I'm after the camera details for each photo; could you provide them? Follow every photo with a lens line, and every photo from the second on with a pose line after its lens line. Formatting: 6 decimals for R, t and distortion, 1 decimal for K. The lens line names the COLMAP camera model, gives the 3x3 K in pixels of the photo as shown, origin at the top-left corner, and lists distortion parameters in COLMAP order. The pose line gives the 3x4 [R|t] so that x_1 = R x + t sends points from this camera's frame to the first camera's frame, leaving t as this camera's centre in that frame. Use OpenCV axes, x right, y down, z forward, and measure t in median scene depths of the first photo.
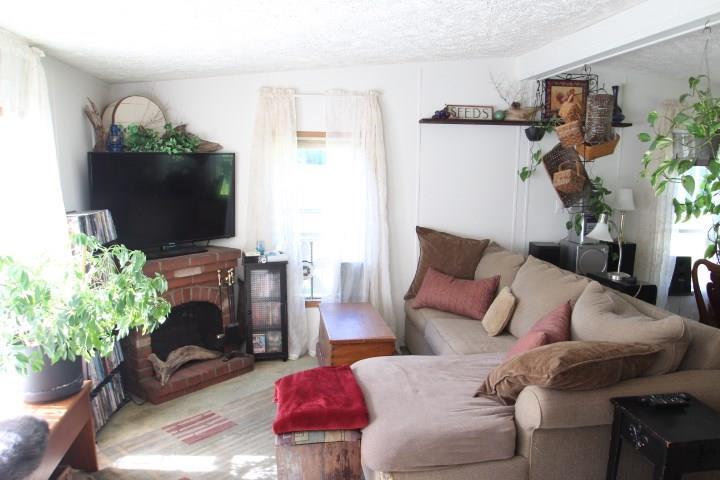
lens RADIAL K [[549.9, 0, 361.1], [0, 549.9, 254.6], [0, 0, 1]] dist [-0.043004, 0.003442]
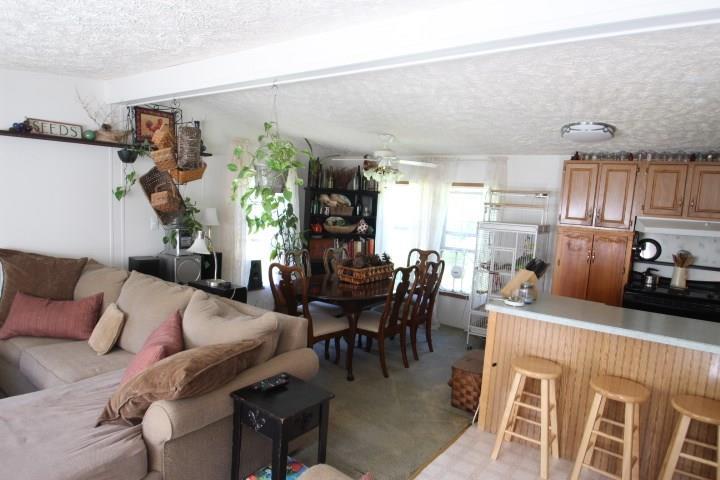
lens RADIAL K [[459.5, 0, 362.6], [0, 459.5, 253.7], [0, 0, 1]] dist [-0.026232, -0.001842]
pose [[0.697594, -0.060749, 0.713913, -0.010470], [0.069380, 0.997444, 0.017081, -0.015053], [-0.713126, 0.037616, 0.700026, 0.060545]]
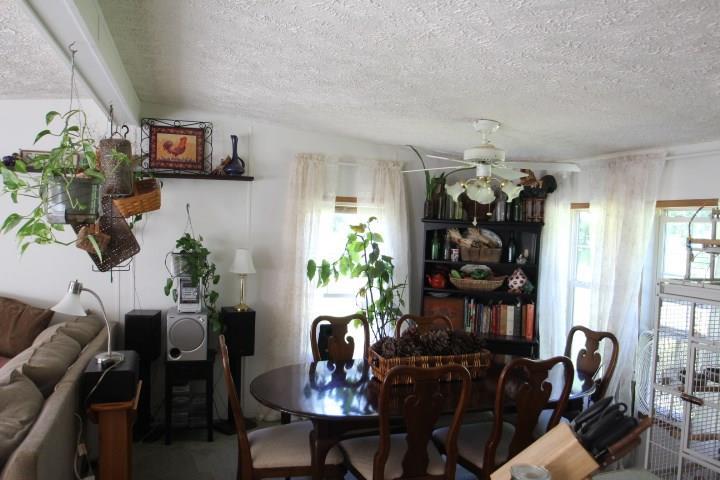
lens RADIAL K [[549.9, 0, 361.1], [0, 549.9, 254.6], [0, 0, 1]] dist [-0.043004, 0.003442]
pose [[0.984480, 0.010860, 0.175161, 0.591692], [0.006747, 0.995004, -0.099612, -0.024942], [-0.175368, 0.099247, 0.979488, 0.104408]]
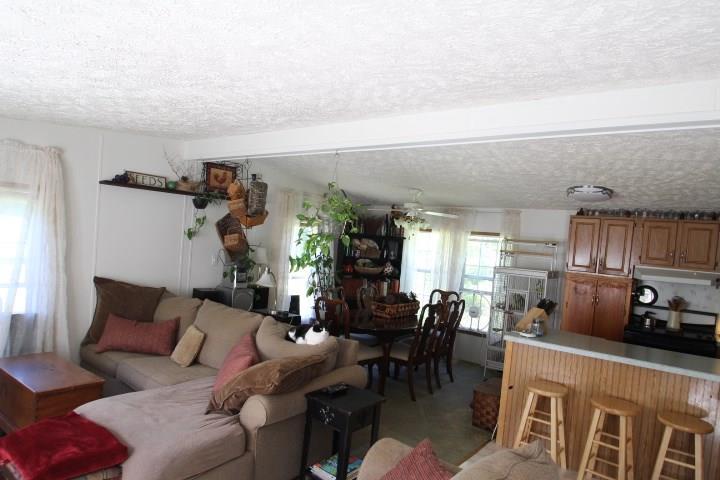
lens RADIAL K [[459.5, 0, 362.6], [0, 459.5, 253.7], [0, 0, 1]] dist [-0.026232, -0.001842]
pose [[0.713506, 0.025084, 0.700200, -0.171165], [0.040541, 0.996207, -0.076999, -0.006664], [-0.699476, 0.083326, 0.709782, -0.012618]]
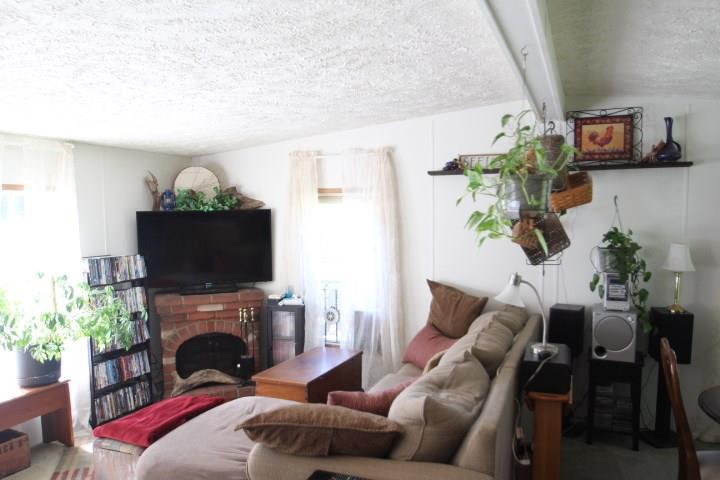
lens RADIAL K [[549.9, 0, 361.1], [0, 549.9, 254.6], [0, 0, 1]] dist [-0.043004, 0.003442]
pose [[0.863042, 0.023893, -0.504567, 0.552999], [-0.067143, 0.995443, -0.067709, -0.024059], [0.500650, 0.092314, 0.860713, 0.105534]]
